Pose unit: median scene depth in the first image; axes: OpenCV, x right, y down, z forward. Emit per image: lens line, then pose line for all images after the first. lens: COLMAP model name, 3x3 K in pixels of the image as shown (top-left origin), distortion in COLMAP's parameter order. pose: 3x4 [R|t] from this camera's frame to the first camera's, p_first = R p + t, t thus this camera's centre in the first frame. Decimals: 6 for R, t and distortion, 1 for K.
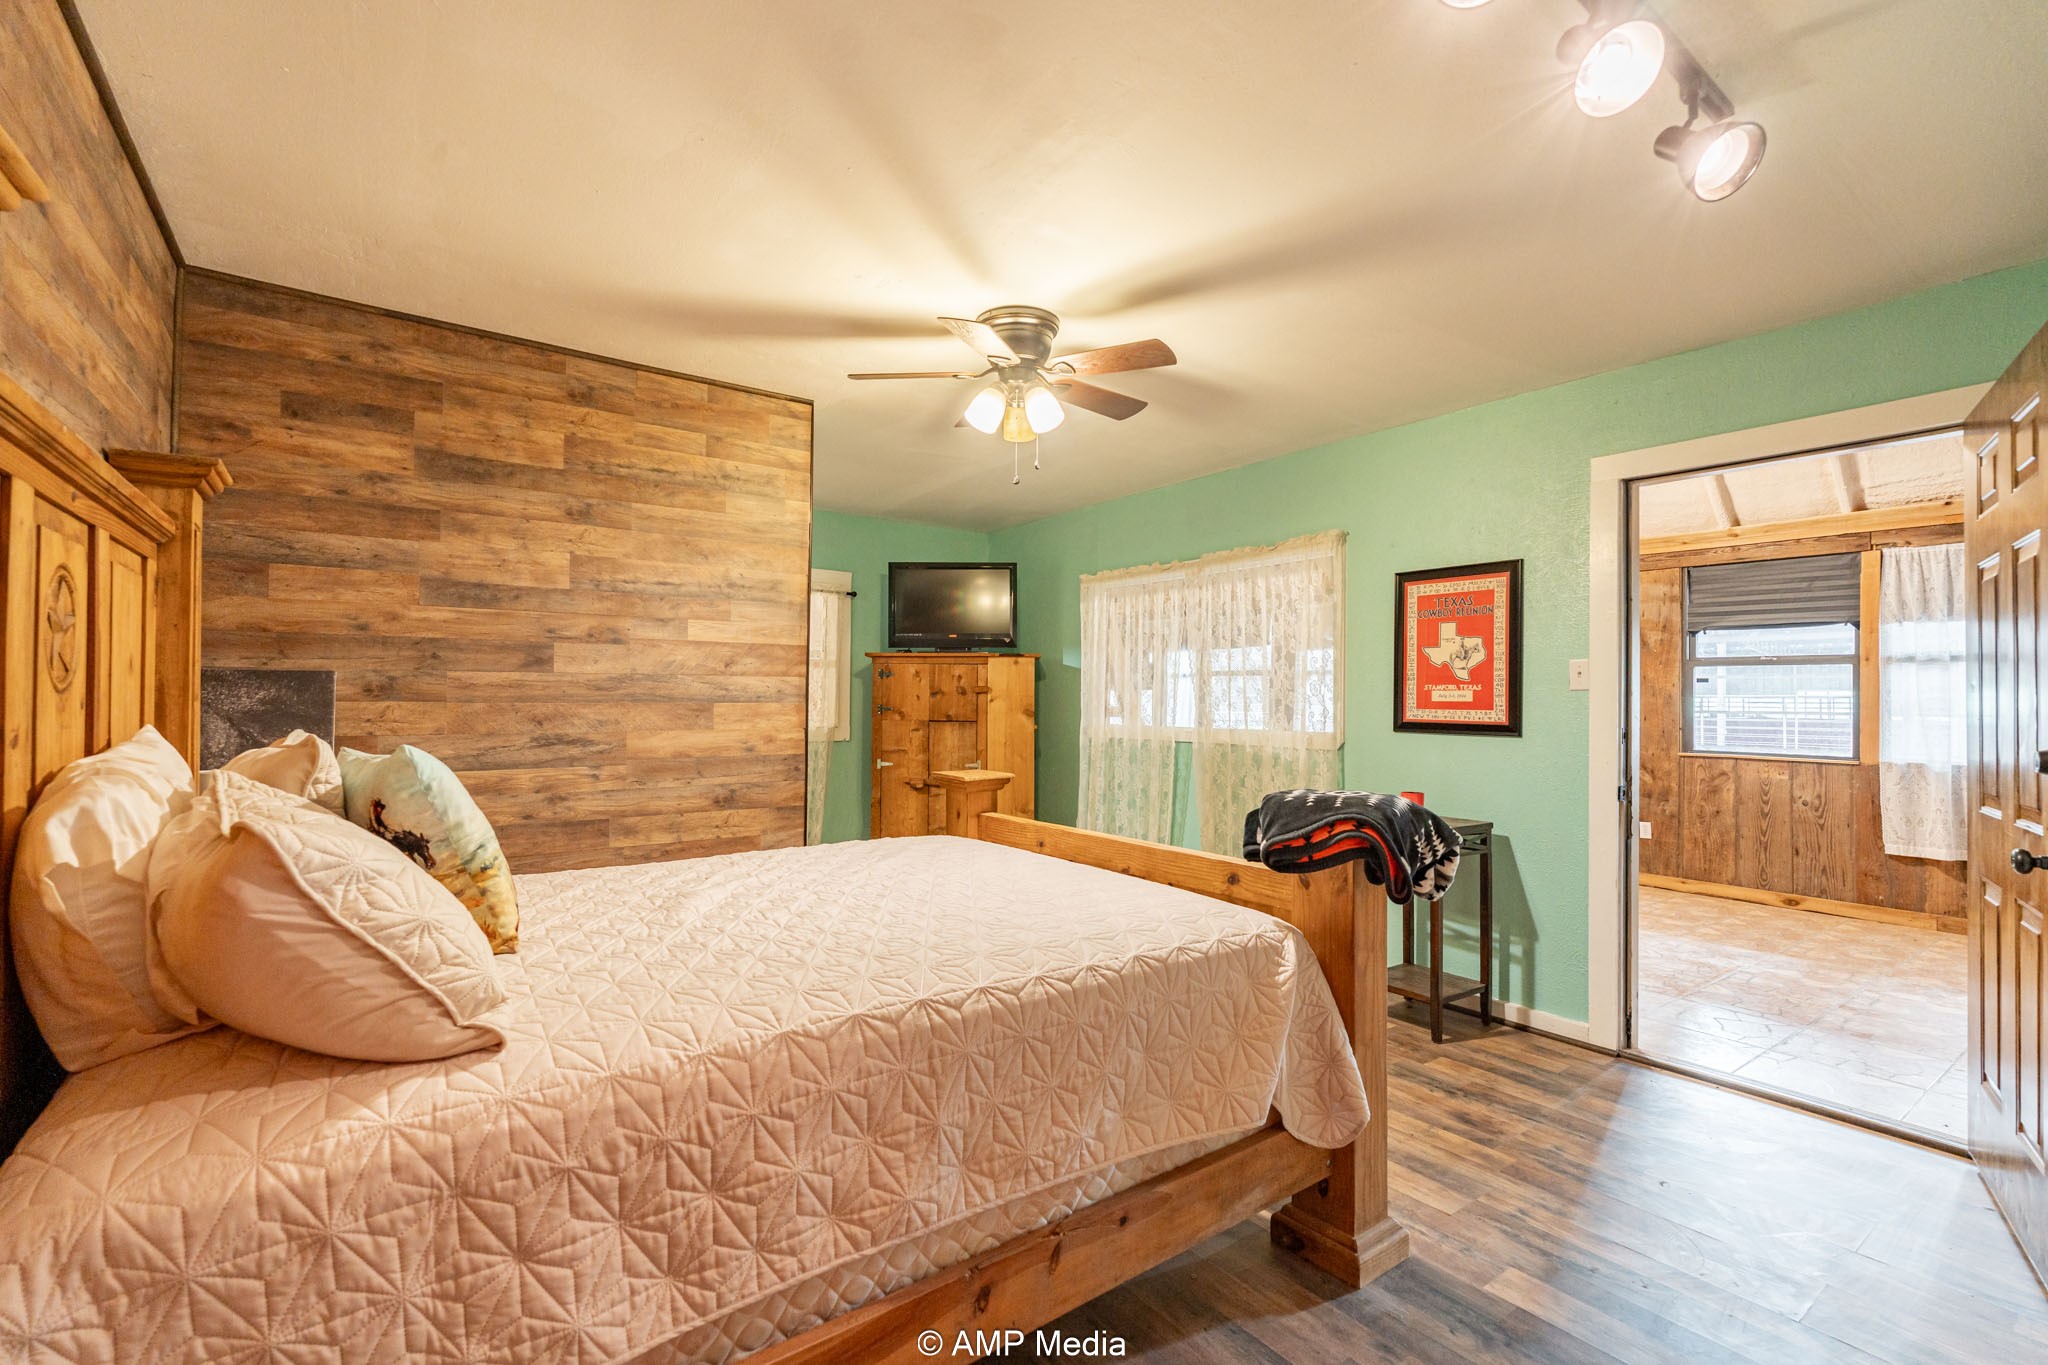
lens RADIAL K [[894.5, 0, 1020.6], [0, 894.5, 679.3], [0, 0, 1]] dist [-0.000627, -0.000143]
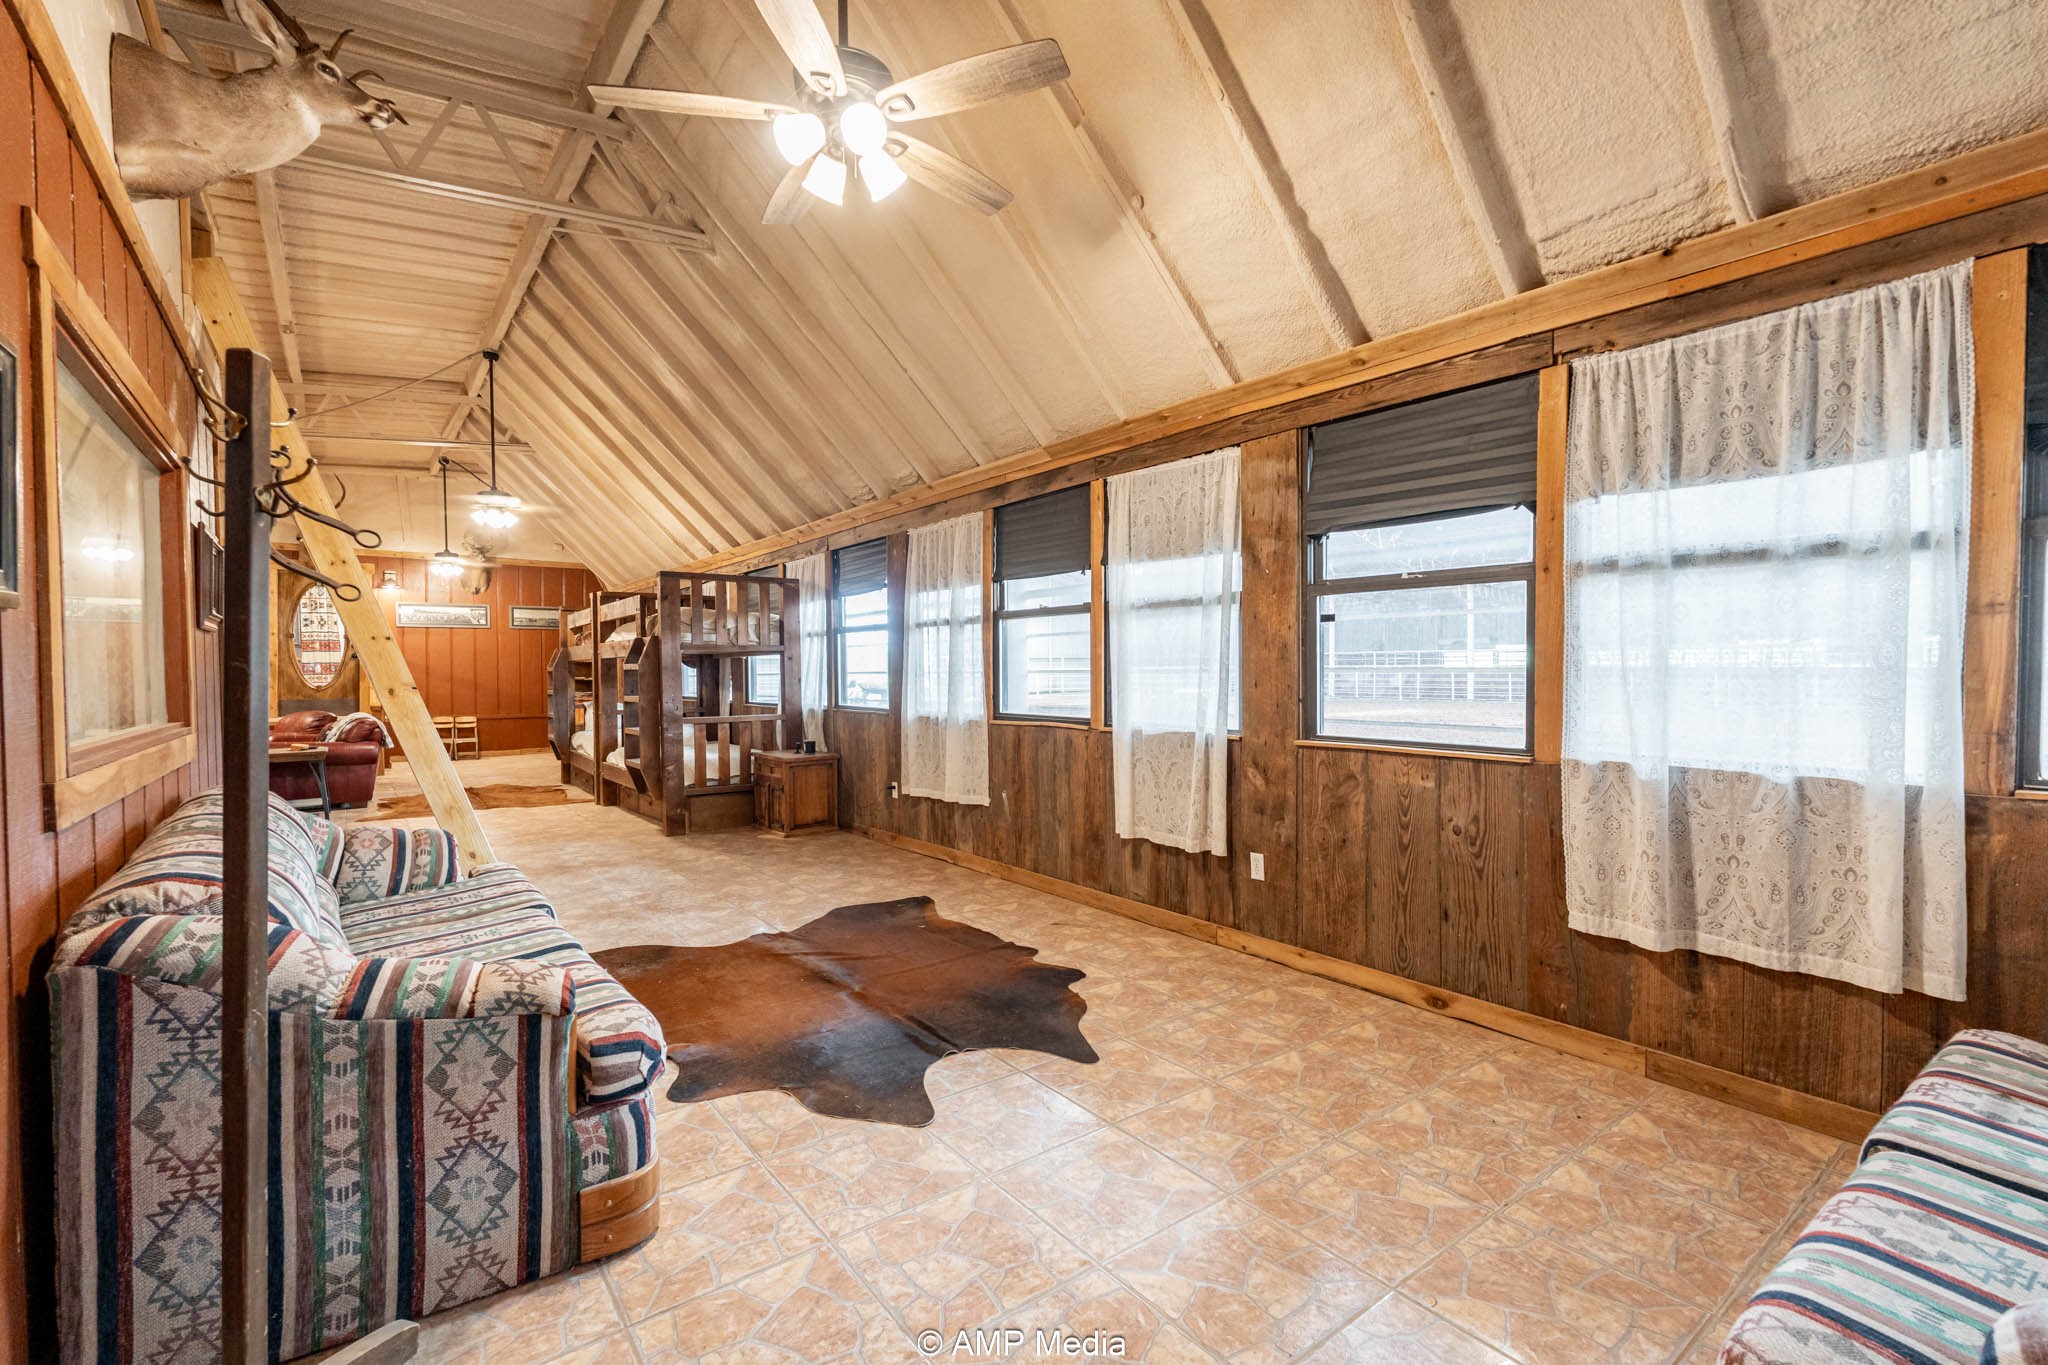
lens RADIAL K [[892.7, 0, 1024.0], [0, 892.7, 682.5], [0, 0, 1]] dist [-0.000963, 0.000074]
pose [[0.999565, -0.010853, 0.027434, 0.603742], [0.009935, 0.999393, 0.033393, 0.024178], [-0.027780, -0.033105, 0.999066, 0.457837]]
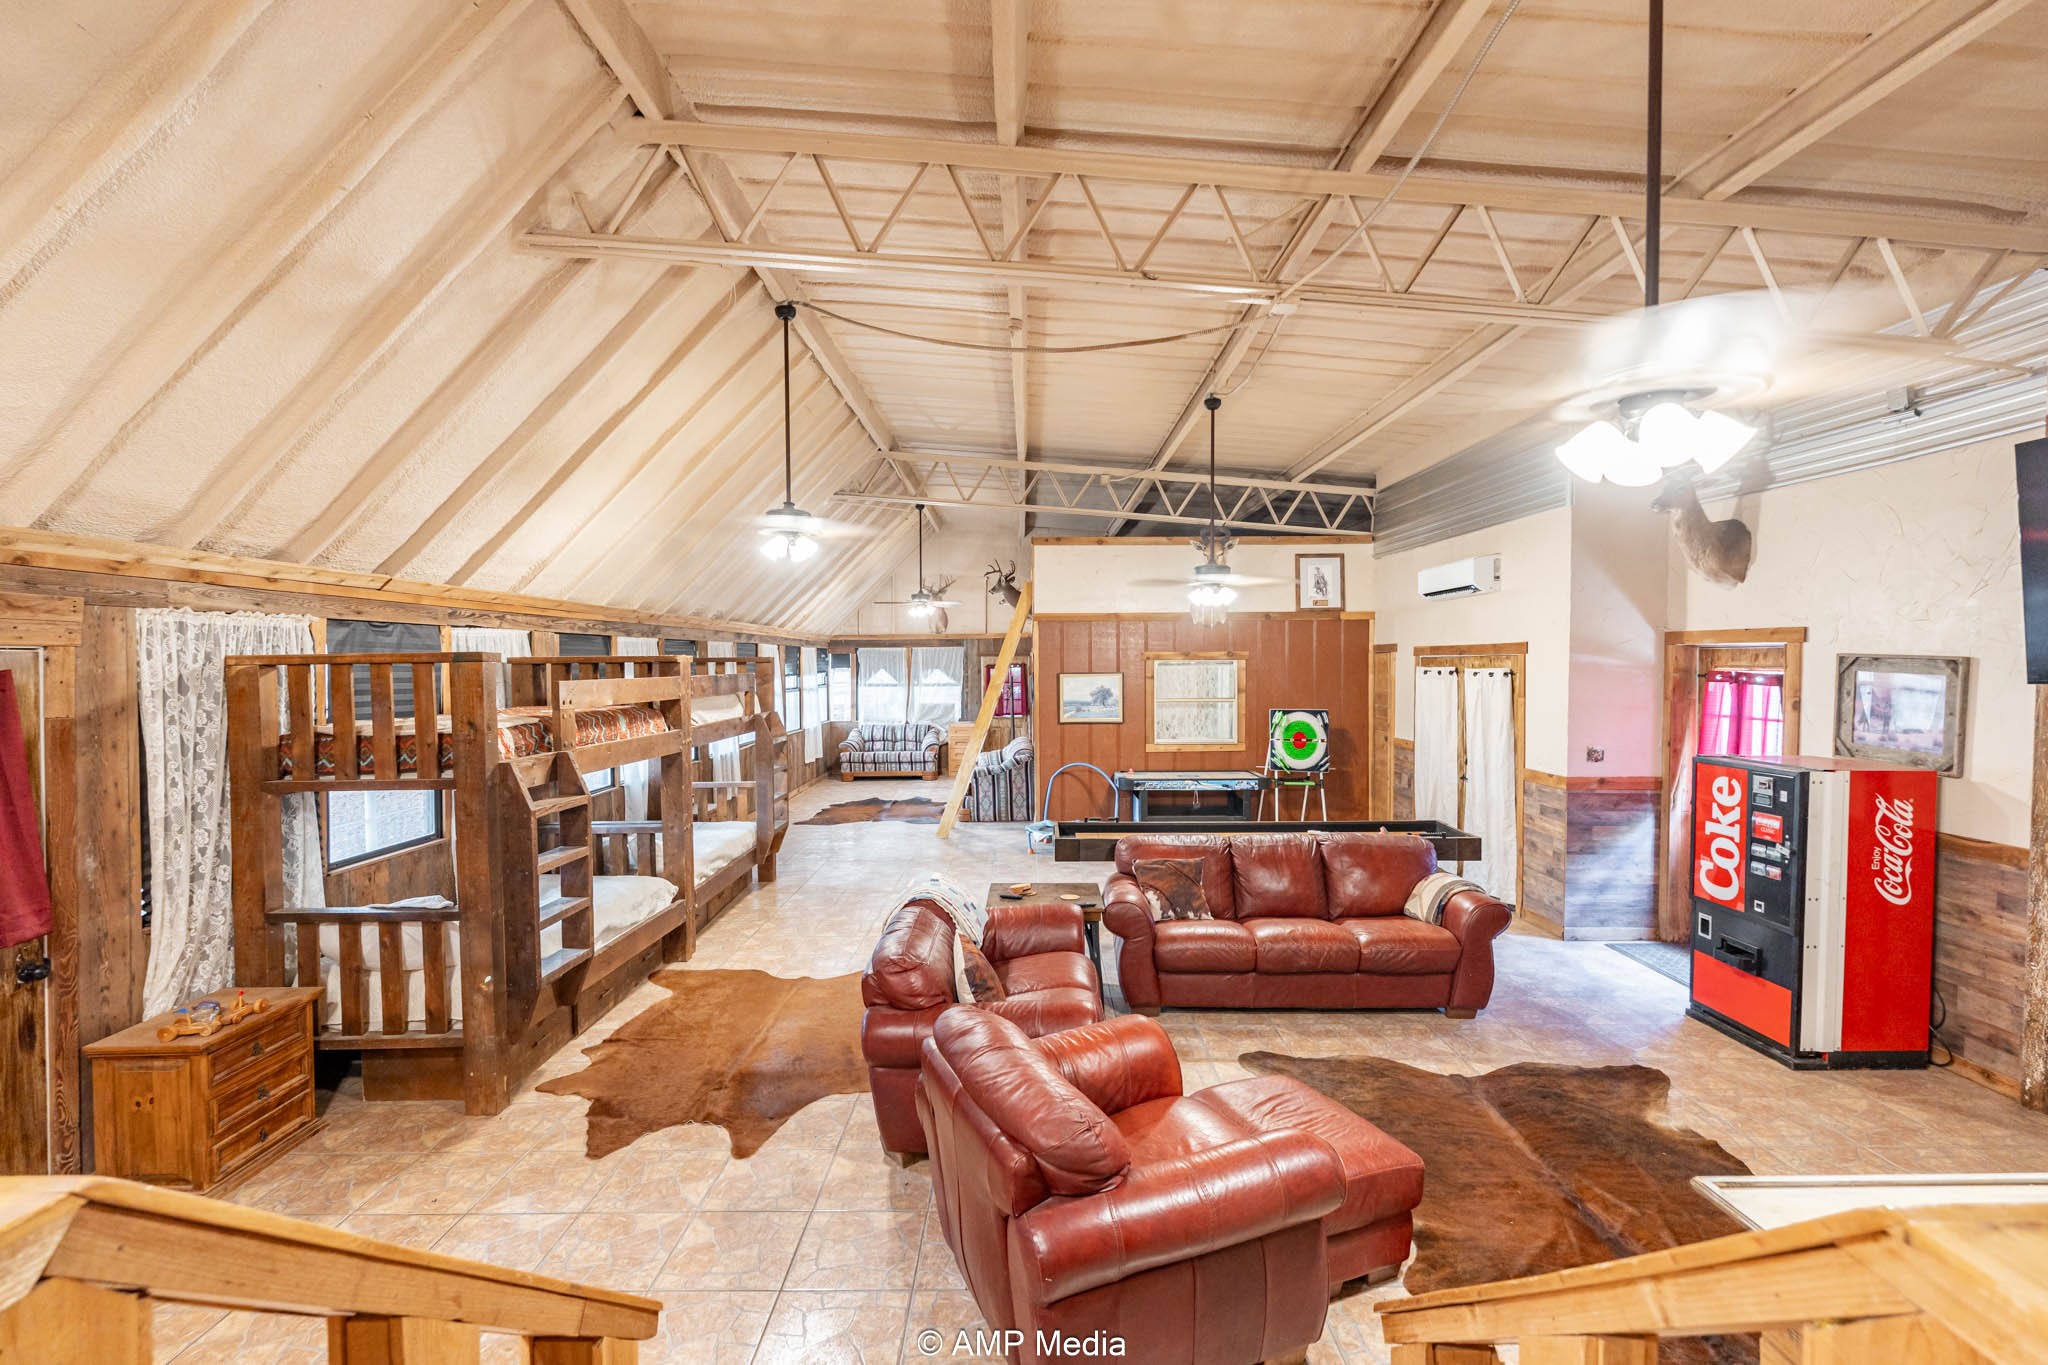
lens RADIAL K [[918.6, 0, 1040.3], [0, 918.6, 691.0], [0, 0, 1]] dist [-0.003077, -0.000049]
pose [[-0.815272, -0.016094, 0.578855, -1.119228], [-0.005019, 0.999773, 0.020728, -0.074111], [-0.579057, 0.013993, -0.815167, 2.705785]]
